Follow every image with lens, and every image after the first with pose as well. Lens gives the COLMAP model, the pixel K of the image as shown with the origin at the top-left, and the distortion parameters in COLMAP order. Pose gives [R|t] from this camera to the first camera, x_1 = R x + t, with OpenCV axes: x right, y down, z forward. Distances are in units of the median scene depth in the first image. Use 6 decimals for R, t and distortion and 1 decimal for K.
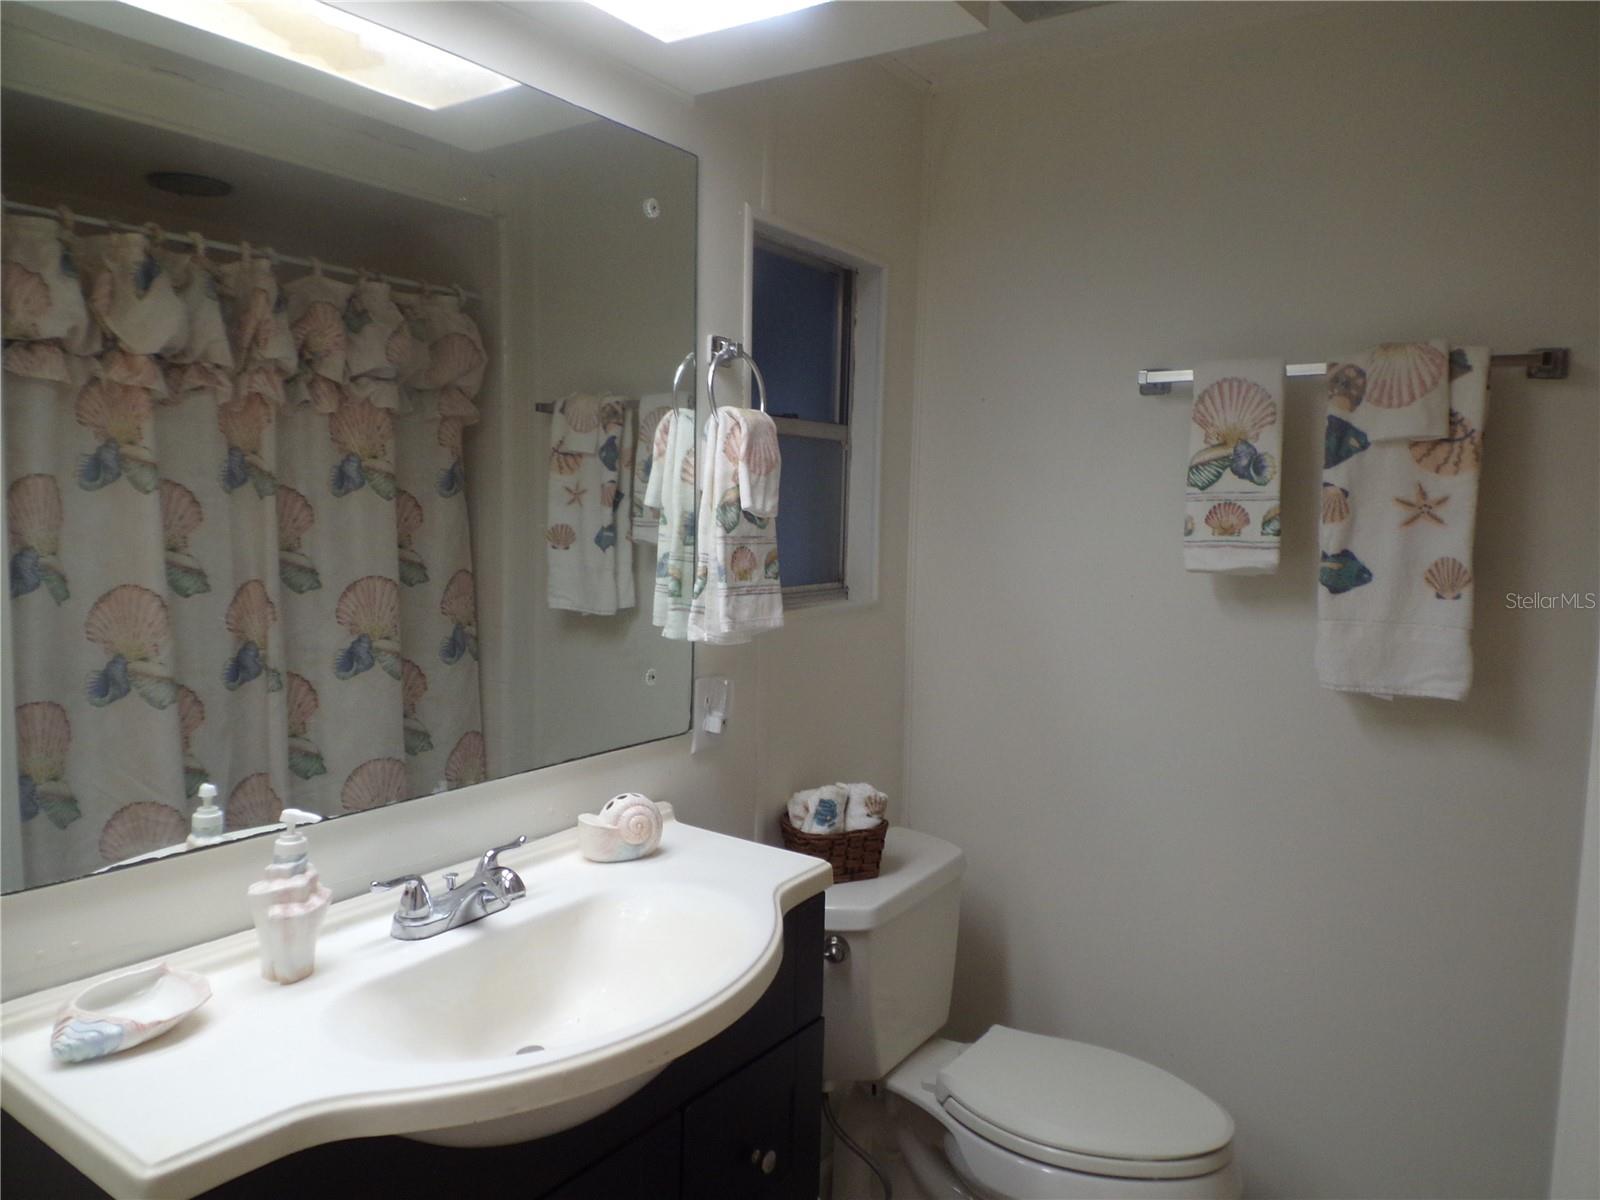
lens RADIAL K [[1123.5, 0, 815.1], [0, 1123.5, 615.6], [0, 0, 1]] dist [0.089215, -0.138269]
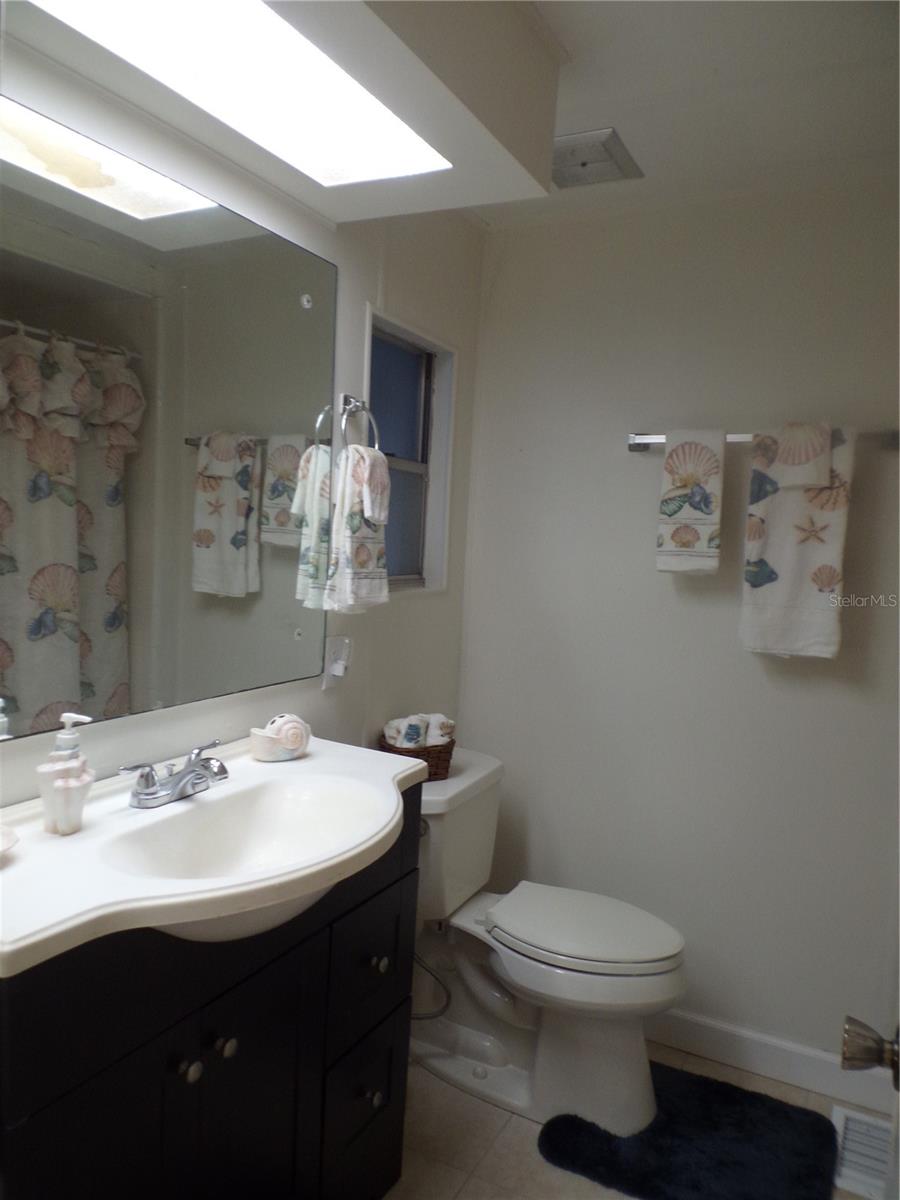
lens RADIAL K [[842.6, 0, 457.9], [0, 842.6, 623.9], [0, 0, 1]] dist [0.089215, -0.138269]
pose [[0.992369, 0.017907, 0.122000, -0.071017], [-0.019368, 0.999754, 0.010801, 0.024305], [-0.121777, -0.013081, 0.992471, -0.072956]]
